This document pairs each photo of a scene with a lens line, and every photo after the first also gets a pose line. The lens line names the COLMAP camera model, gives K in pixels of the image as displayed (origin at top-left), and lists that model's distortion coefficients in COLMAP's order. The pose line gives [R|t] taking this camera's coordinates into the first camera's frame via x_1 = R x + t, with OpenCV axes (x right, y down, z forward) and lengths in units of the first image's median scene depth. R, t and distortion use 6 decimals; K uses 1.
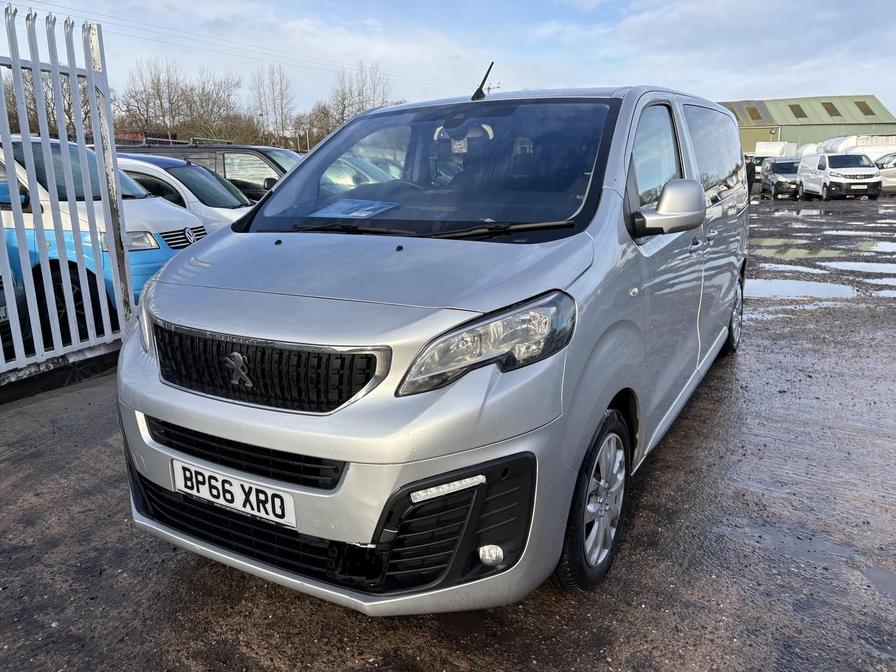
lens RADIAL K [[678.8, 0, 448.1], [0, 678.8, 335.4], [0, 0, 1]] dist [0.029432, -0.020457]
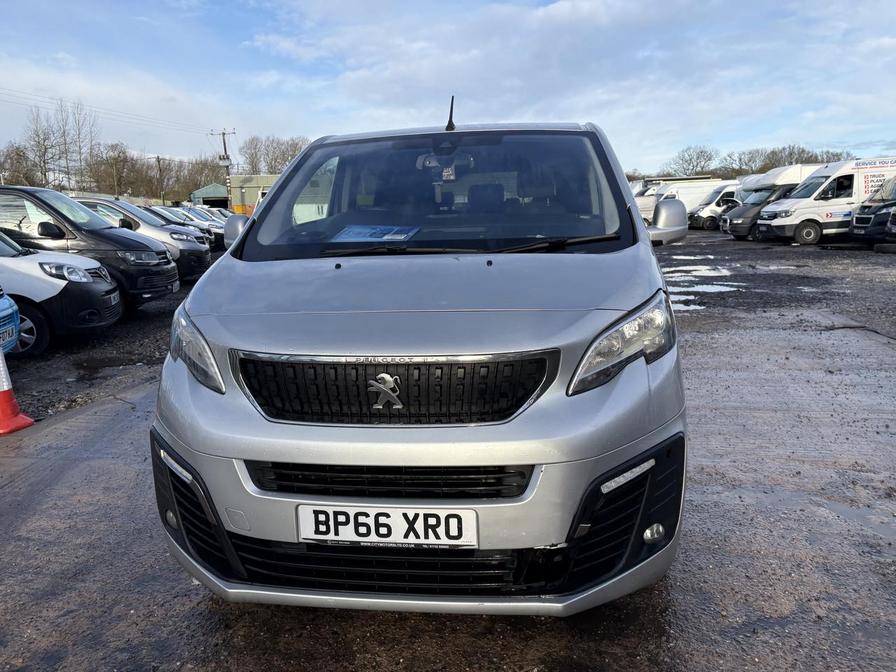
lens RADIAL K [[678.8, 0, 471.7], [0, 678.8, 331.5], [0, 0, 1]] dist [0.029432, -0.020457]
pose [[0.921394, -0.077668, 0.380791, -0.551965], [0.104366, 0.993284, -0.049937, 0.025922], [-0.374355, 0.085753, 0.923312, 0.075700]]
